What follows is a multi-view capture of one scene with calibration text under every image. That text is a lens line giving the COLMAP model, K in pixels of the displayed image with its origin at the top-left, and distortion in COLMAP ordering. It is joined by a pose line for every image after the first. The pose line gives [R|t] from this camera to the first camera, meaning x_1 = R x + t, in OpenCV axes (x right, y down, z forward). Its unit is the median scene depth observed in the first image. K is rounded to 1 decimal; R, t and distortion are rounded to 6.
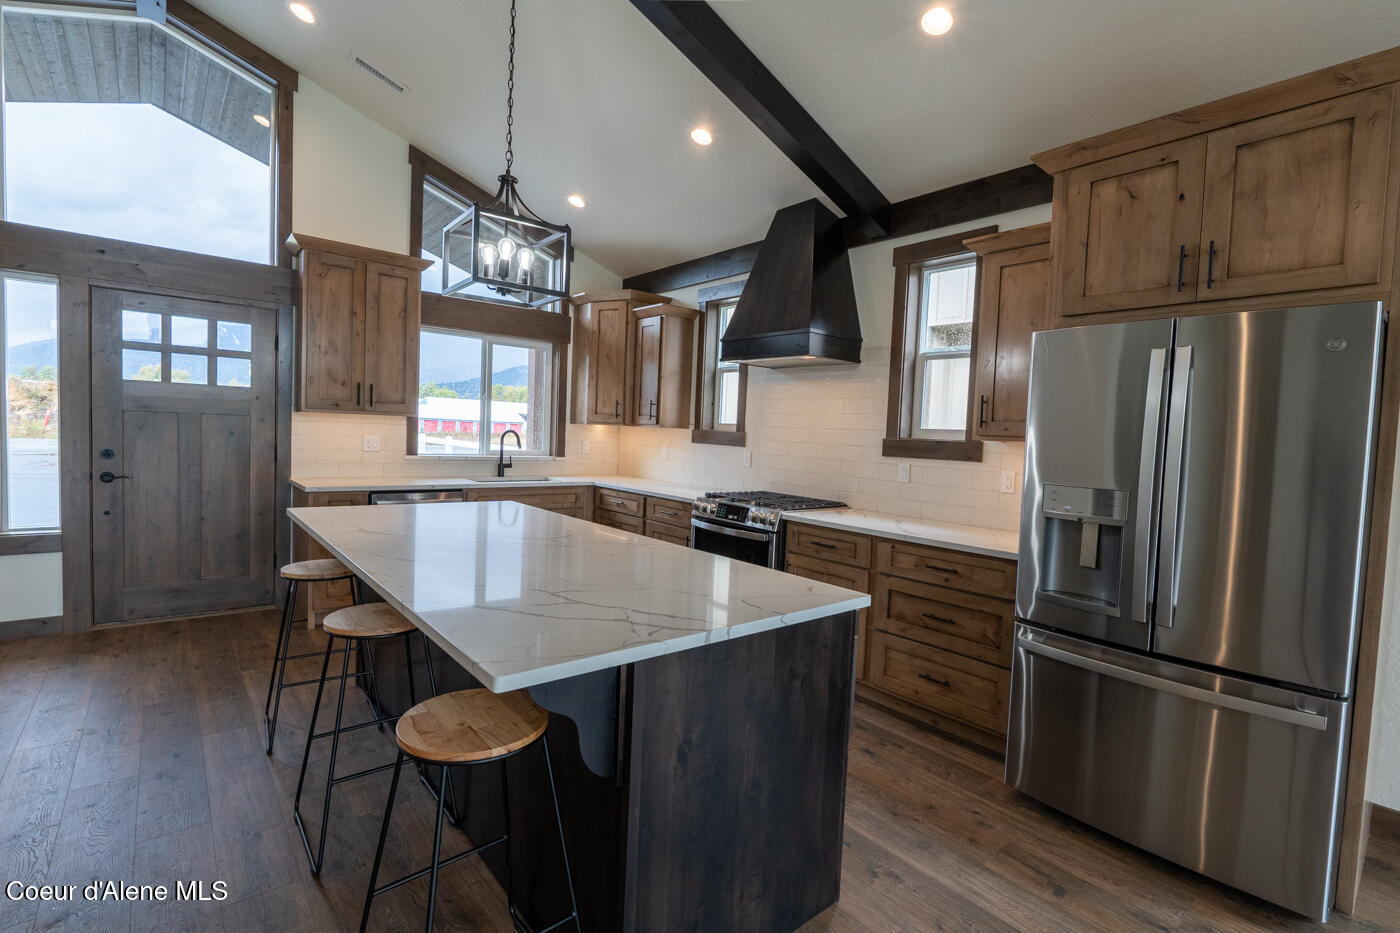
lens RADIAL K [[642.2, 0, 707.8], [0, 642.2, 463.0], [0, 0, 1]] dist [-0.009963, 0.000699]
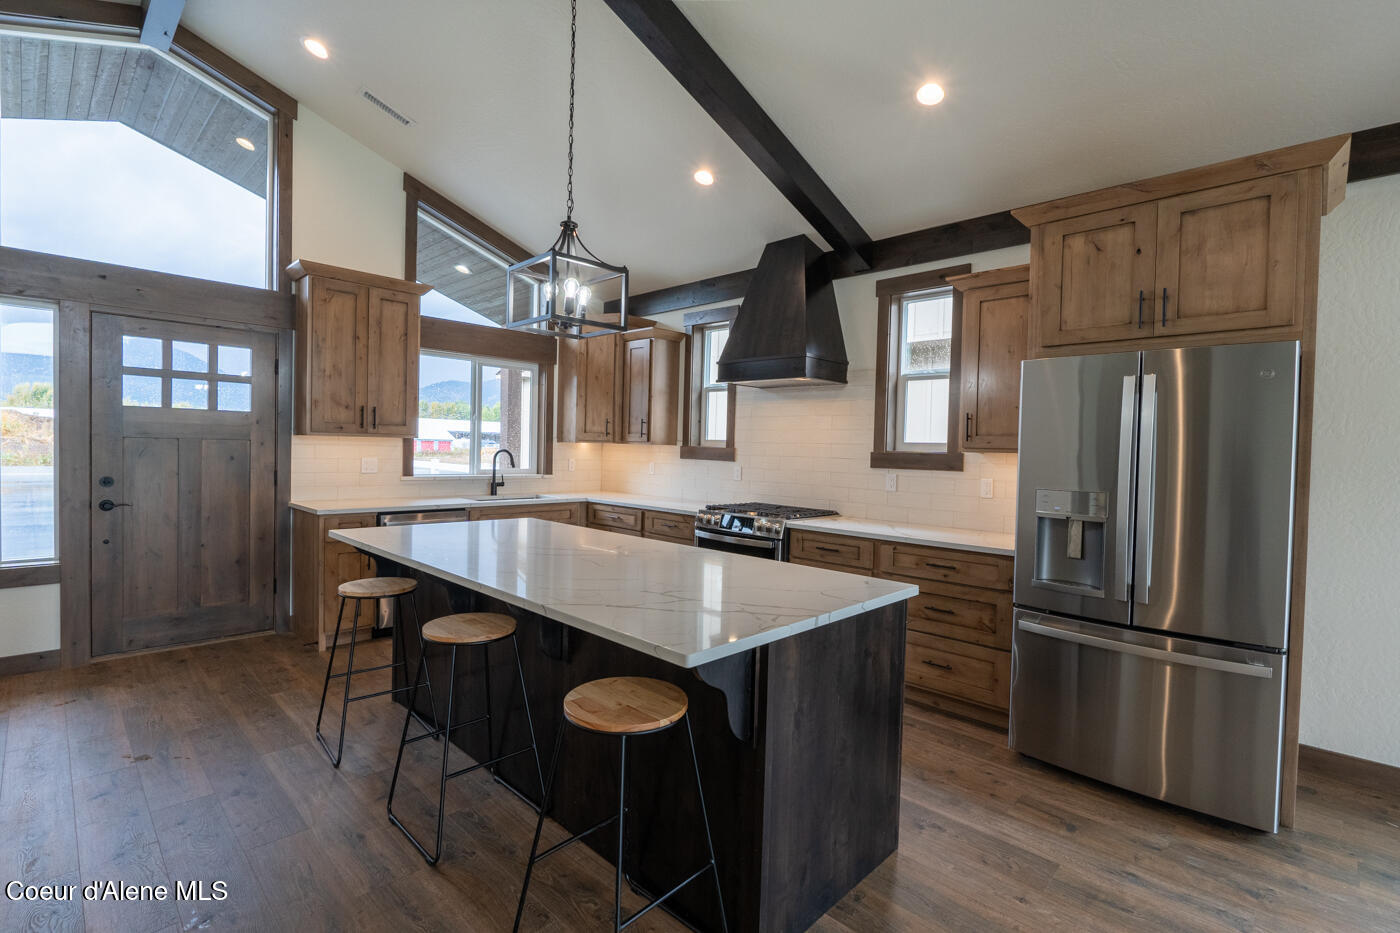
lens RADIAL K [[642.2, 0, 708.2], [0, 642.2, 463.0], [0, 0, 1]] dist [-0.009963, 0.000699]
pose [[0.994546, -0.019663, 0.102429, -0.118215], [0.021837, 0.999558, -0.020151, -0.002596], [-0.101987, 0.022278, 0.994536, -0.069434]]
